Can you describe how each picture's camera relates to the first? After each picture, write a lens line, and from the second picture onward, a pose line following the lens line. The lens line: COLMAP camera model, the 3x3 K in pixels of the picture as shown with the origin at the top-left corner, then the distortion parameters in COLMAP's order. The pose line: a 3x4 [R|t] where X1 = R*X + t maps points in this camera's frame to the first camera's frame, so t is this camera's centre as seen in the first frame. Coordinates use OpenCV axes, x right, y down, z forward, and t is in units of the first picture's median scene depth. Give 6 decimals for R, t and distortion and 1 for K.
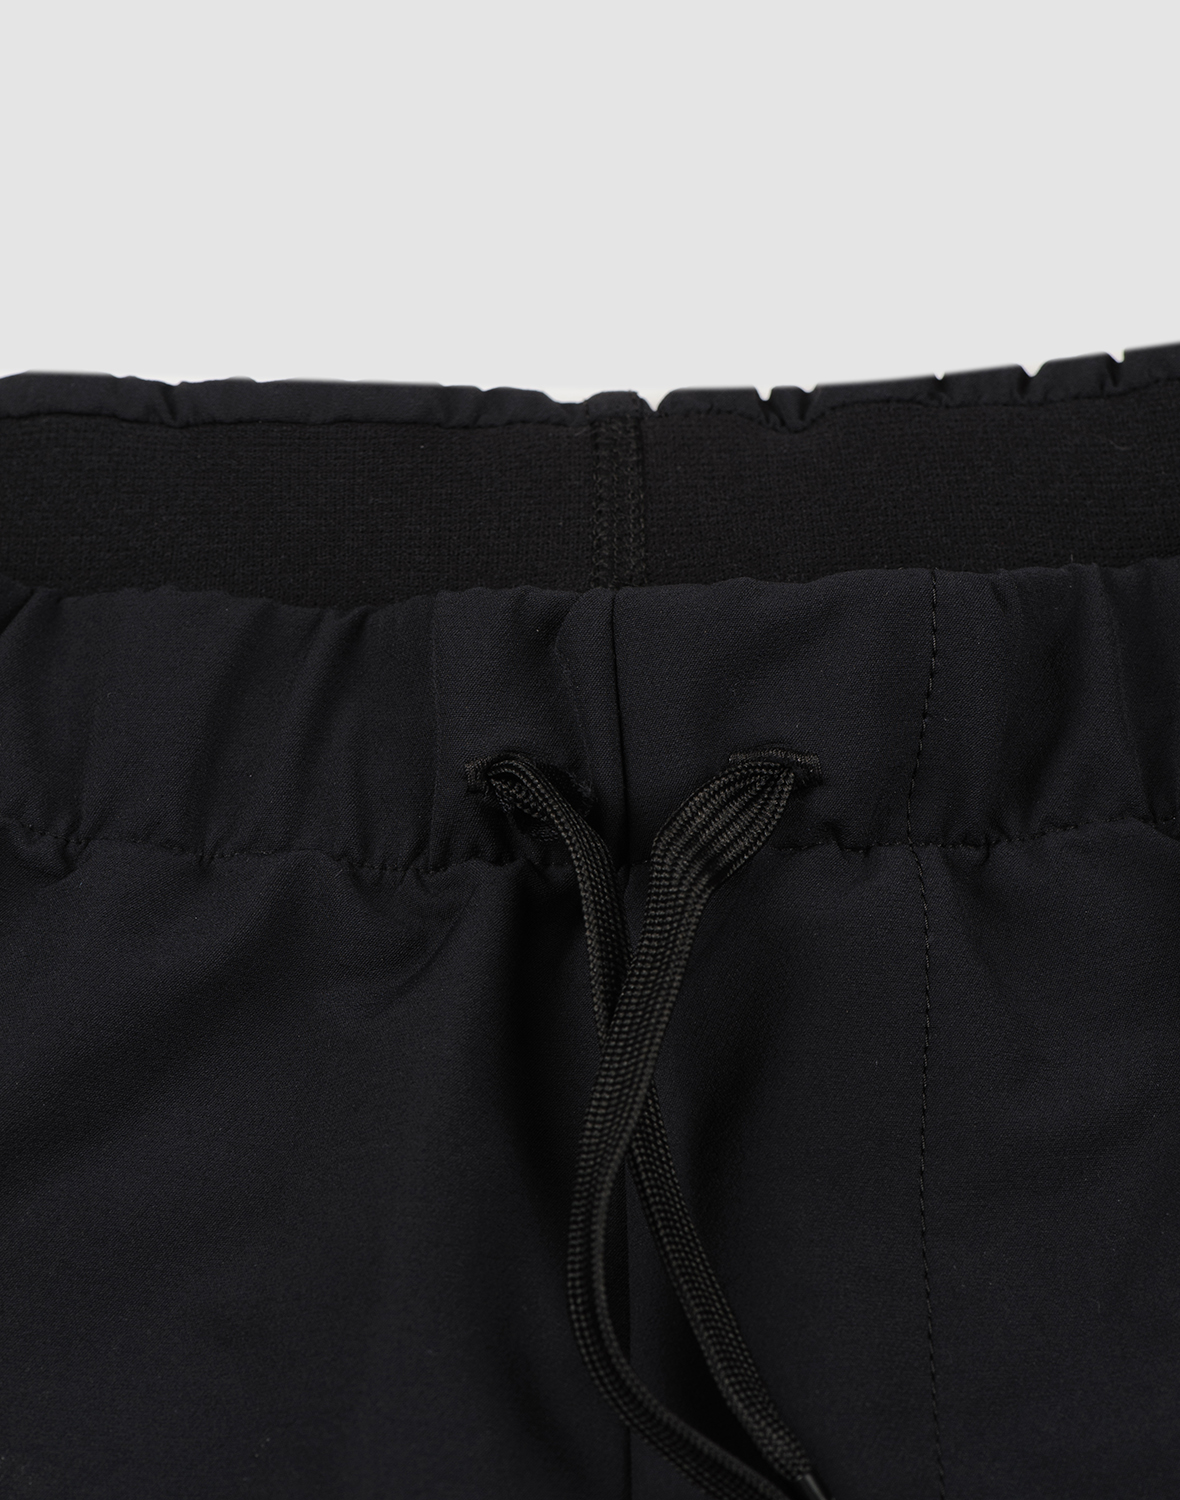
lens RADIAL K [[5021.1, 0, 589.9], [0, 5021.1, 750.3], [0, 0, 1]] dist [-0.160143, 0.000000]
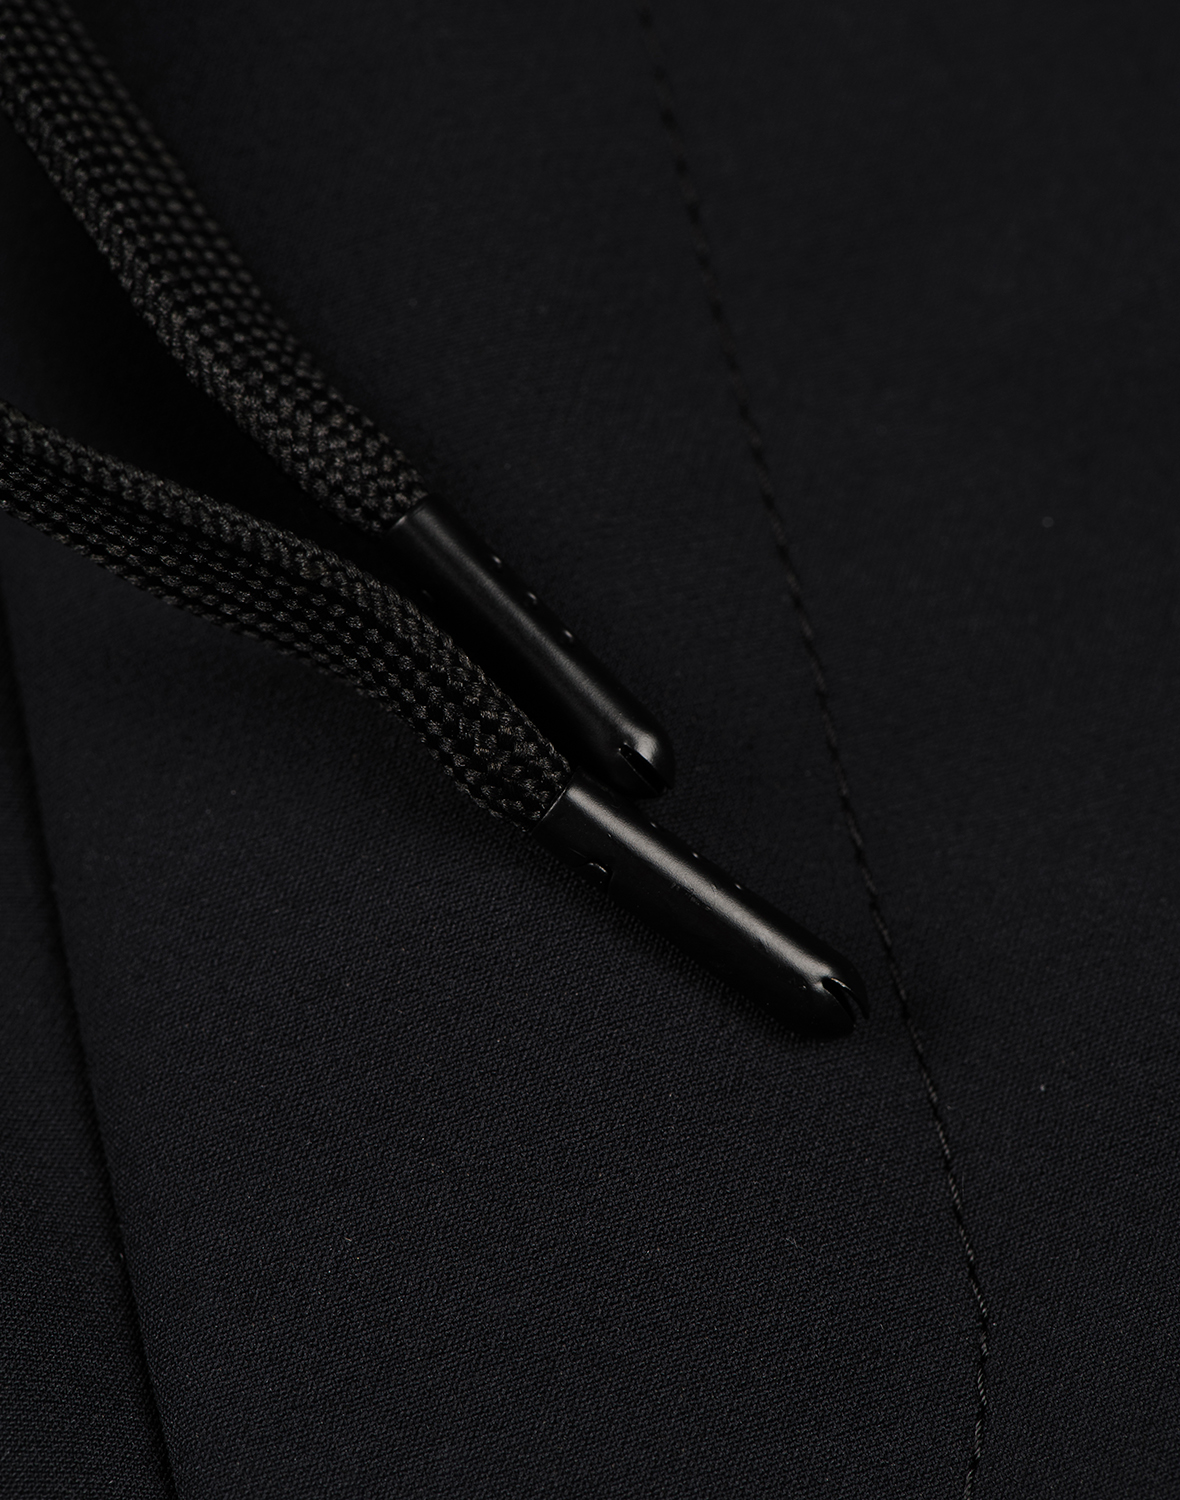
lens RADIAL K [[5021.1, 0, 590.1], [0, 5021.1, 749.8], [0, 0, 1]] dist [-0.160143, 0.000000]
pose [[0.981487, -0.190682, -0.017977, 0.059989], [0.190557, 0.962766, 0.191753, 0.088534], [-0.019256, -0.191629, 0.981279, 0.599994]]
